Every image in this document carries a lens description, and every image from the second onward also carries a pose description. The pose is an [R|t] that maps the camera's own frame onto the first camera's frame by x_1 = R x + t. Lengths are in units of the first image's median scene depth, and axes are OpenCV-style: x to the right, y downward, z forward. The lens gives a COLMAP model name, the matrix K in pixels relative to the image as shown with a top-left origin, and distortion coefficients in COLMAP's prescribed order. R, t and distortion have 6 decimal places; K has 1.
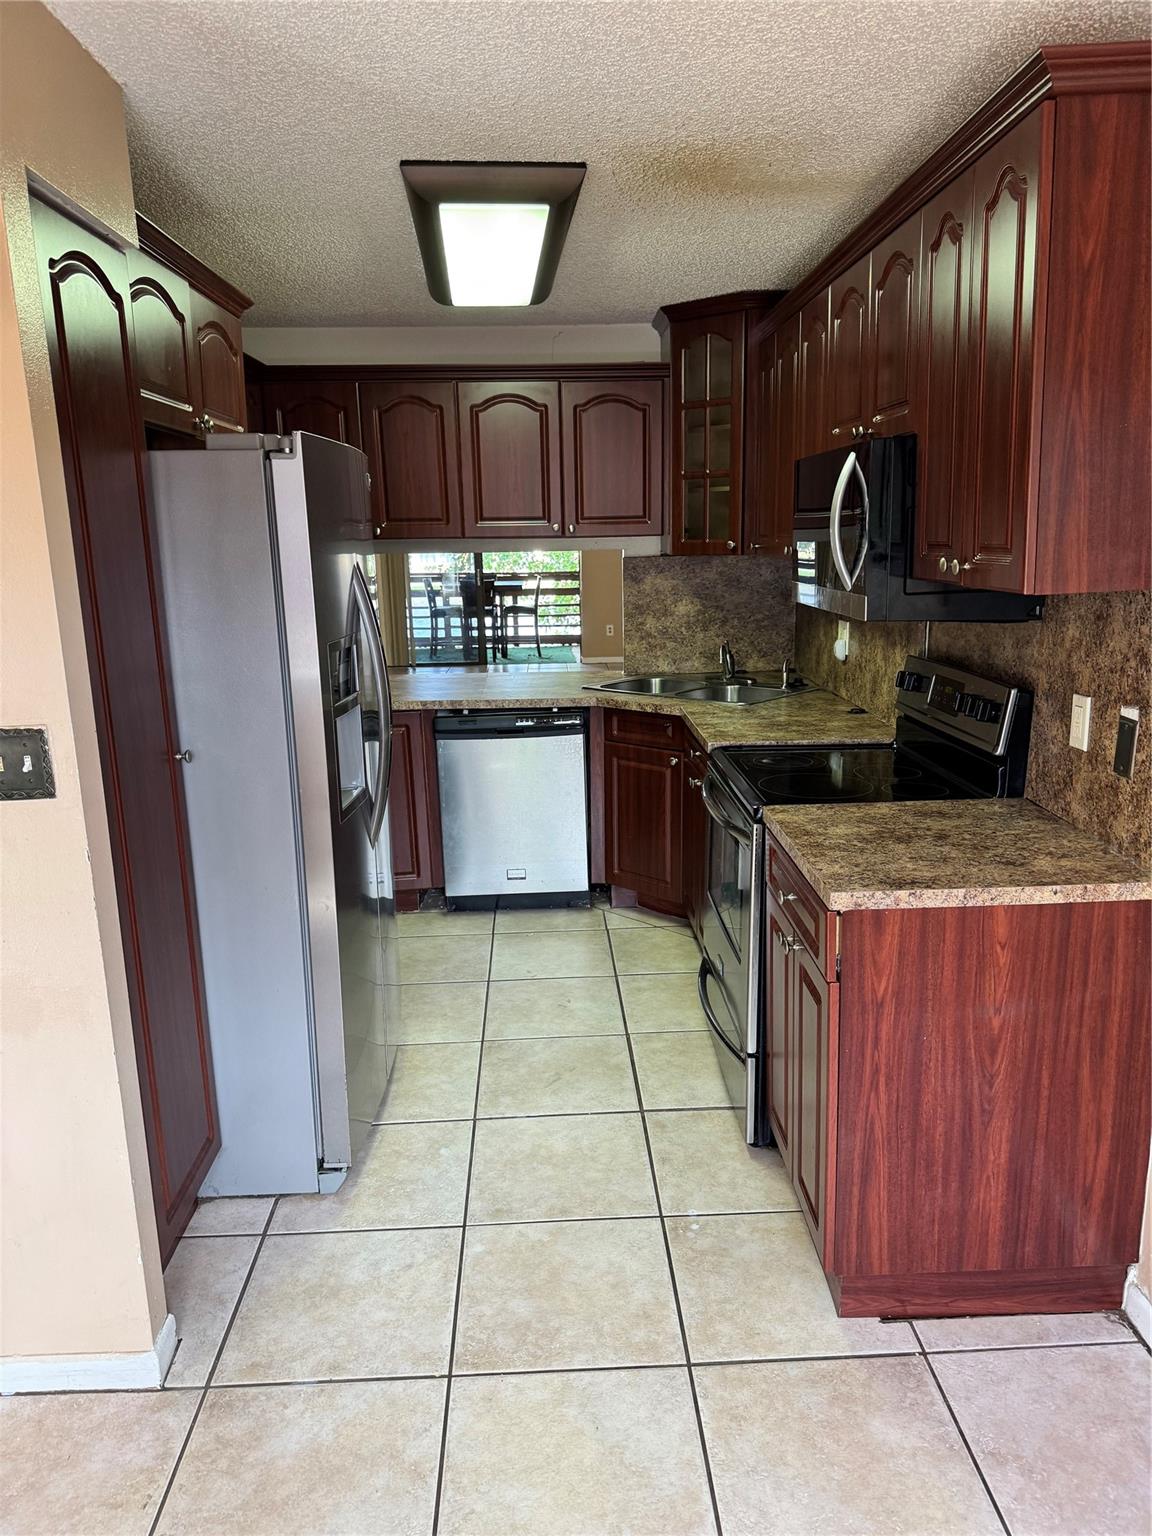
lens RADIAL K [[1074.0, 0, 576.0], [0, 1074.0, 768.0], [0, 0, 1]] dist [0.093745, -0.071974]
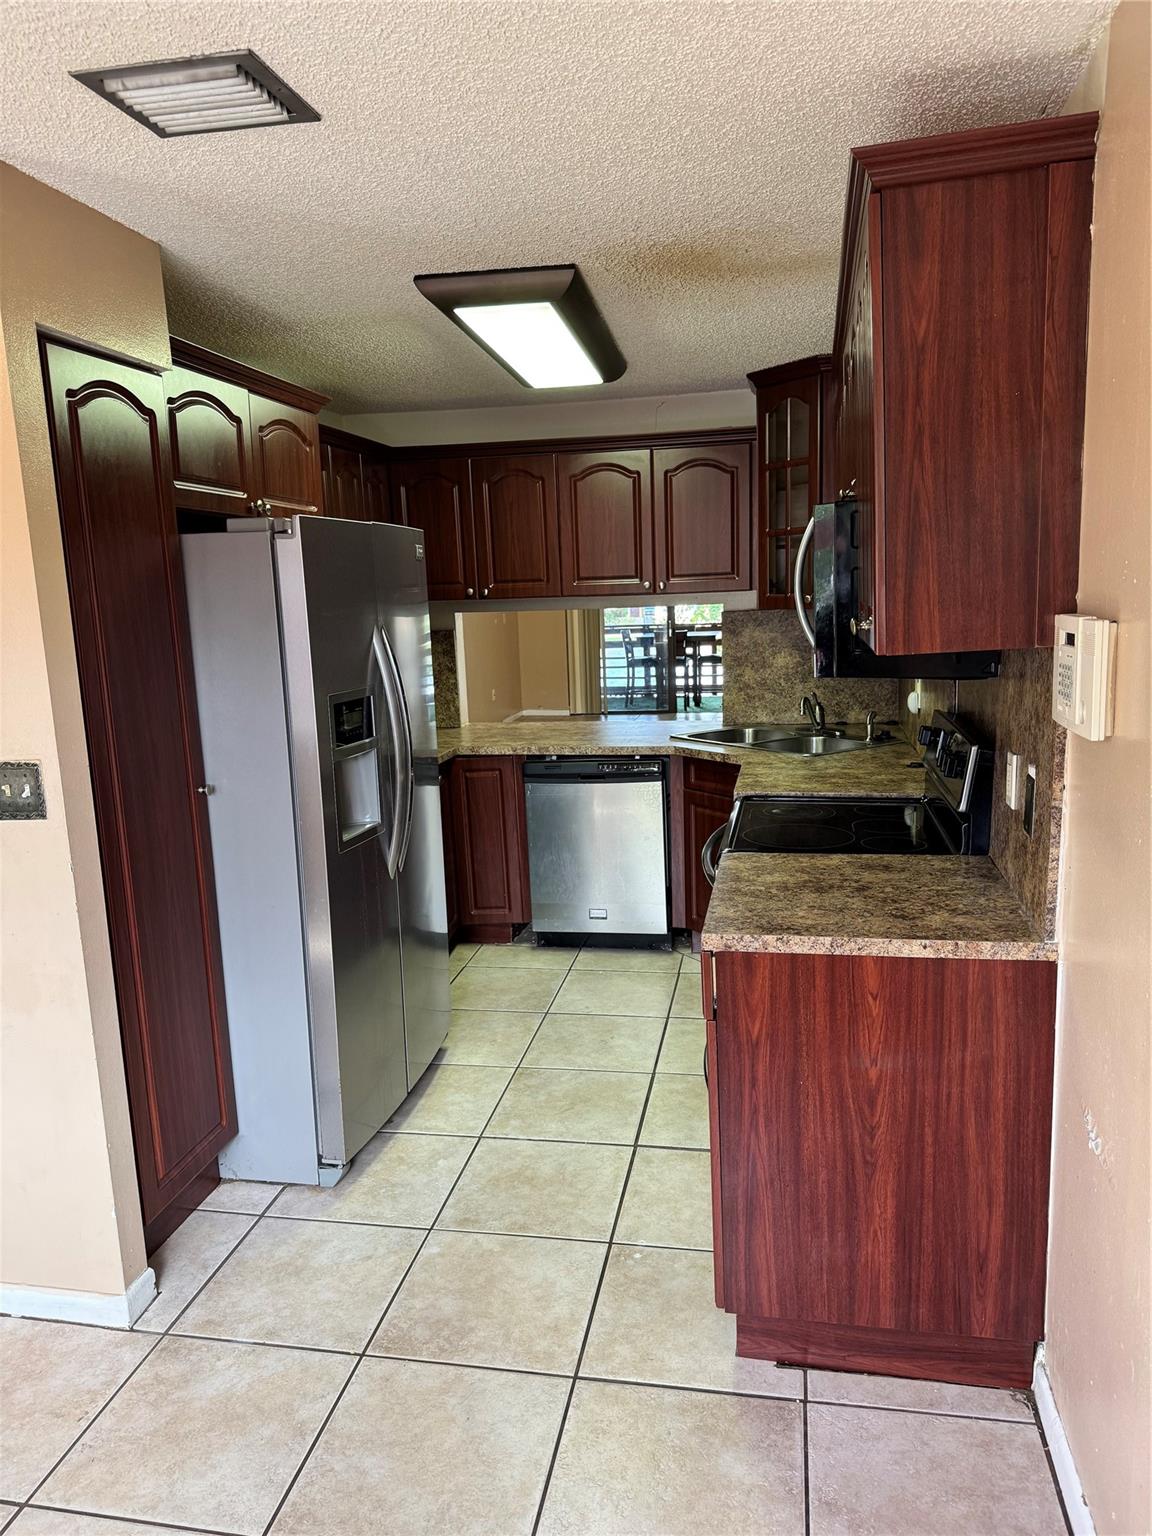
lens RADIAL K [[1074.0, 0, 576.0], [0, 1074.0, 768.0], [0, 0, 1]] dist [0.093745, -0.071974]
pose [[0.973290, 0.022600, -0.228463, 0.317221], [-0.032670, 0.998650, -0.040389, 0.000053], [0.227241, 0.046774, 0.972715, -0.053531]]
